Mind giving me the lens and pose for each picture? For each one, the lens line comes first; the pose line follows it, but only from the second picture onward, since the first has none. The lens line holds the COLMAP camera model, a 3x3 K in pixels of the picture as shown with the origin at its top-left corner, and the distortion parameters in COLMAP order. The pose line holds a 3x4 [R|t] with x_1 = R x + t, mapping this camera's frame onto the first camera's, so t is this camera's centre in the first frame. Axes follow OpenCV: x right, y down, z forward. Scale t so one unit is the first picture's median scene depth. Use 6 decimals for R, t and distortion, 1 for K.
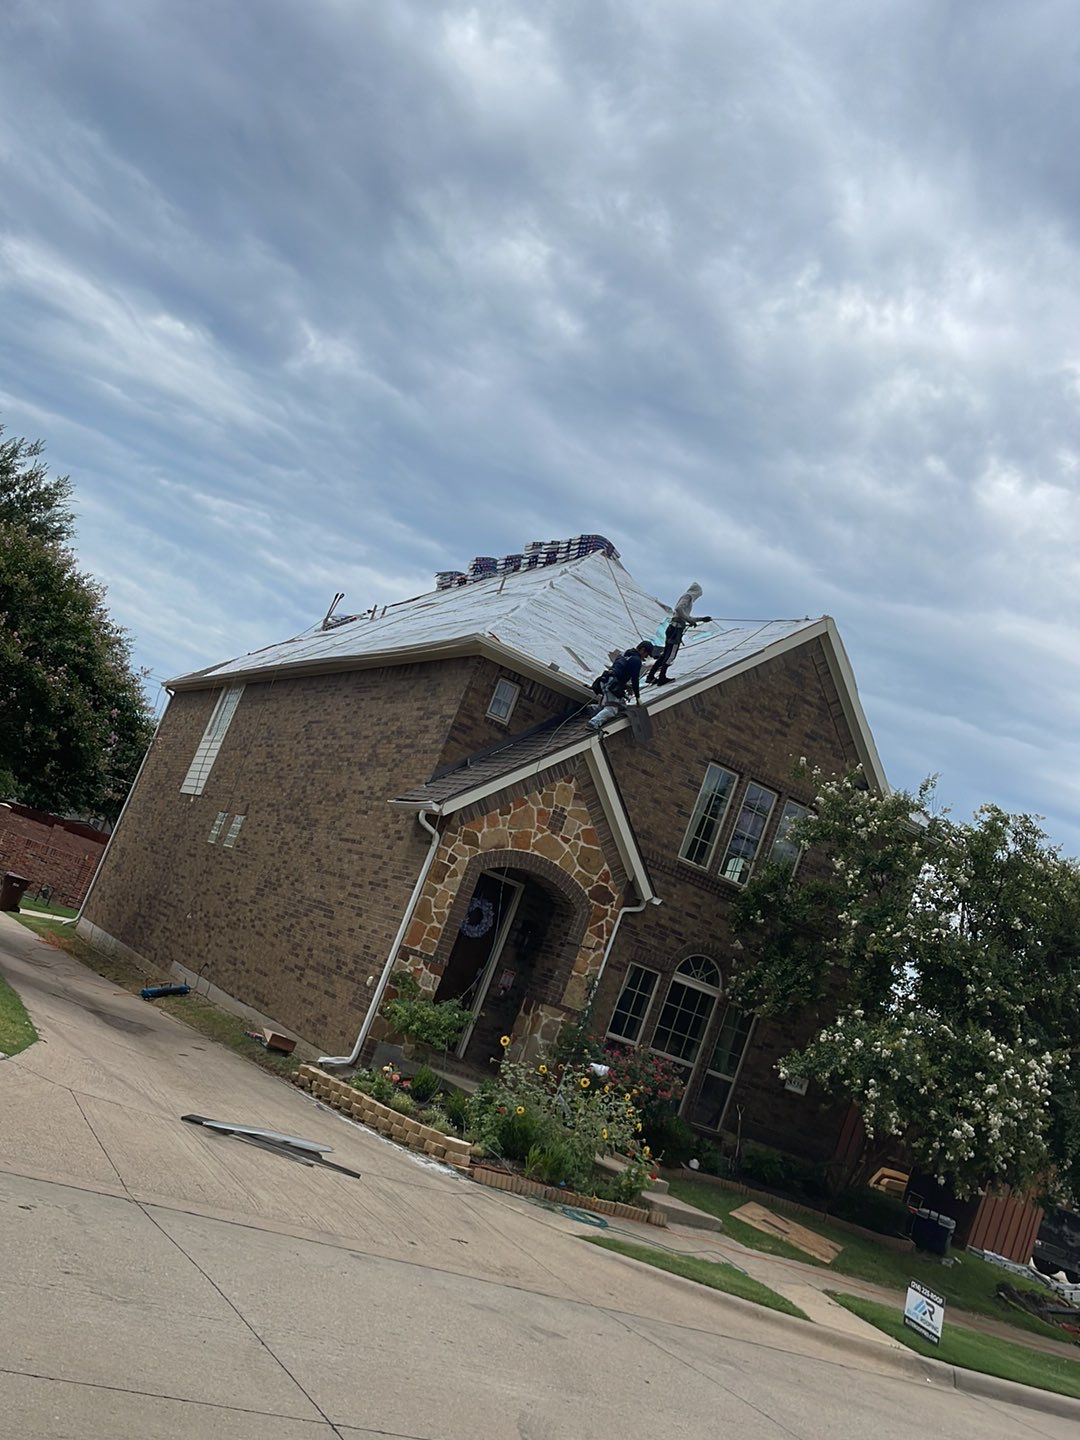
lens RADIAL K [[1378.8, 0, 540.0], [0, 1378.8, 720.0], [0, 0, 1]] dist [0.125542, -0.607877]
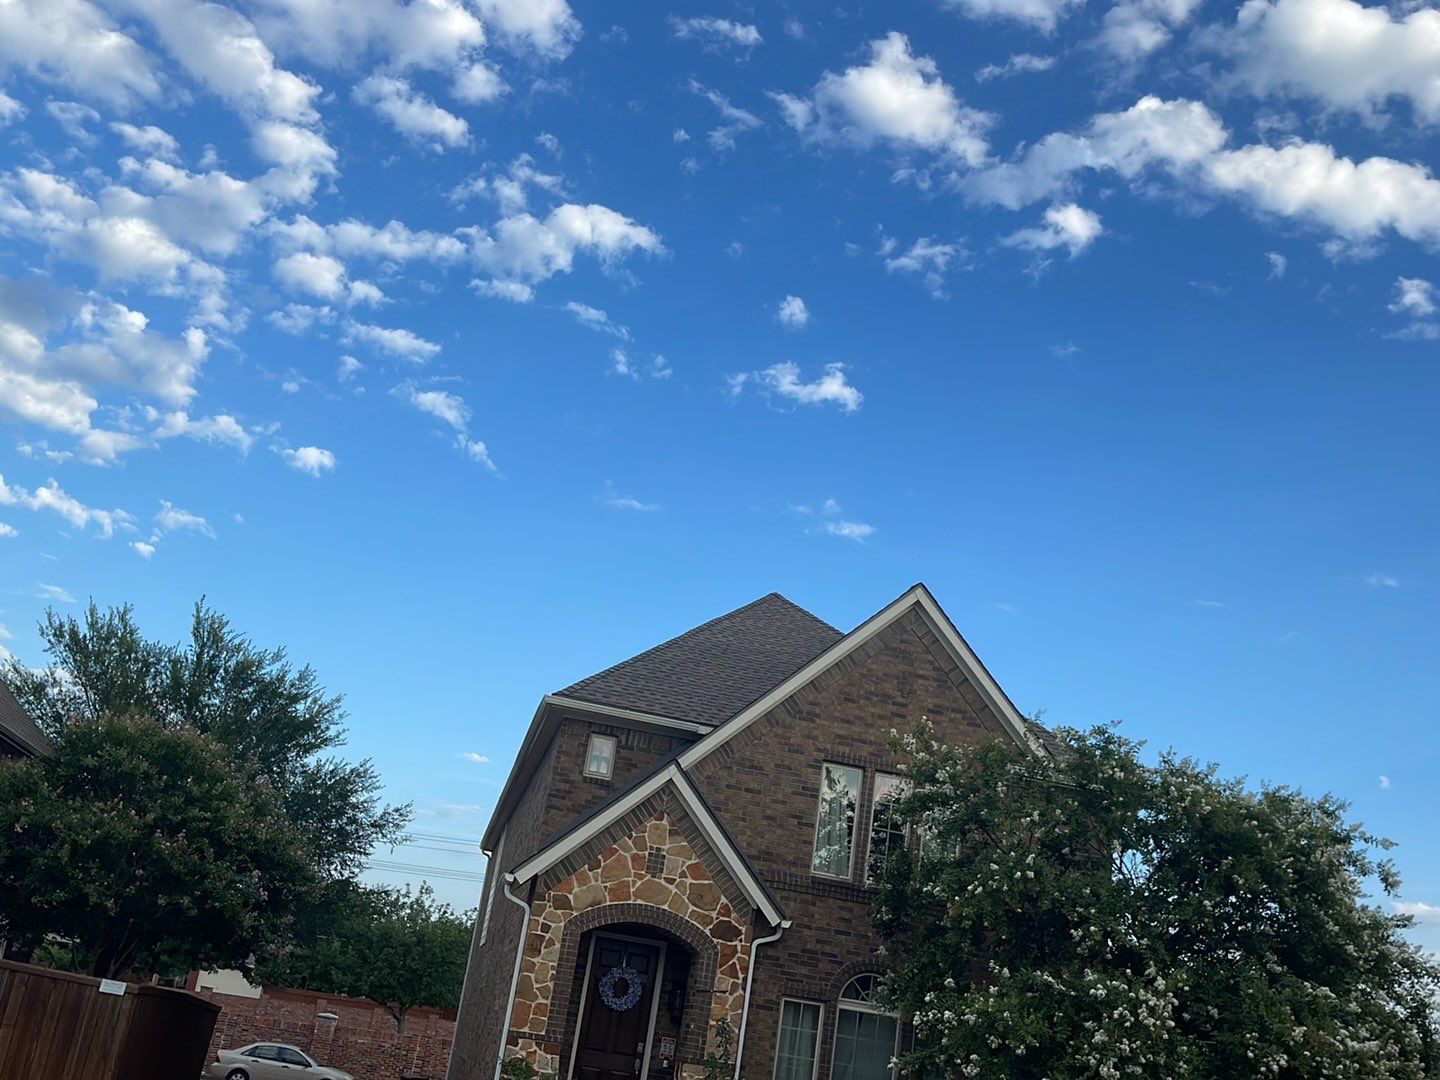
lens RADIAL K [[1378.8, 0, 720.0], [0, 1378.8, 540.0], [0, 0, 1]] dist [0.125542, -0.607877]
pose [[0.945142, -0.284215, -0.161025, 0.264307], [0.242090, 0.940391, -0.238866, 0.100144], [0.219316, 0.186779, 0.957609, 0.052228]]
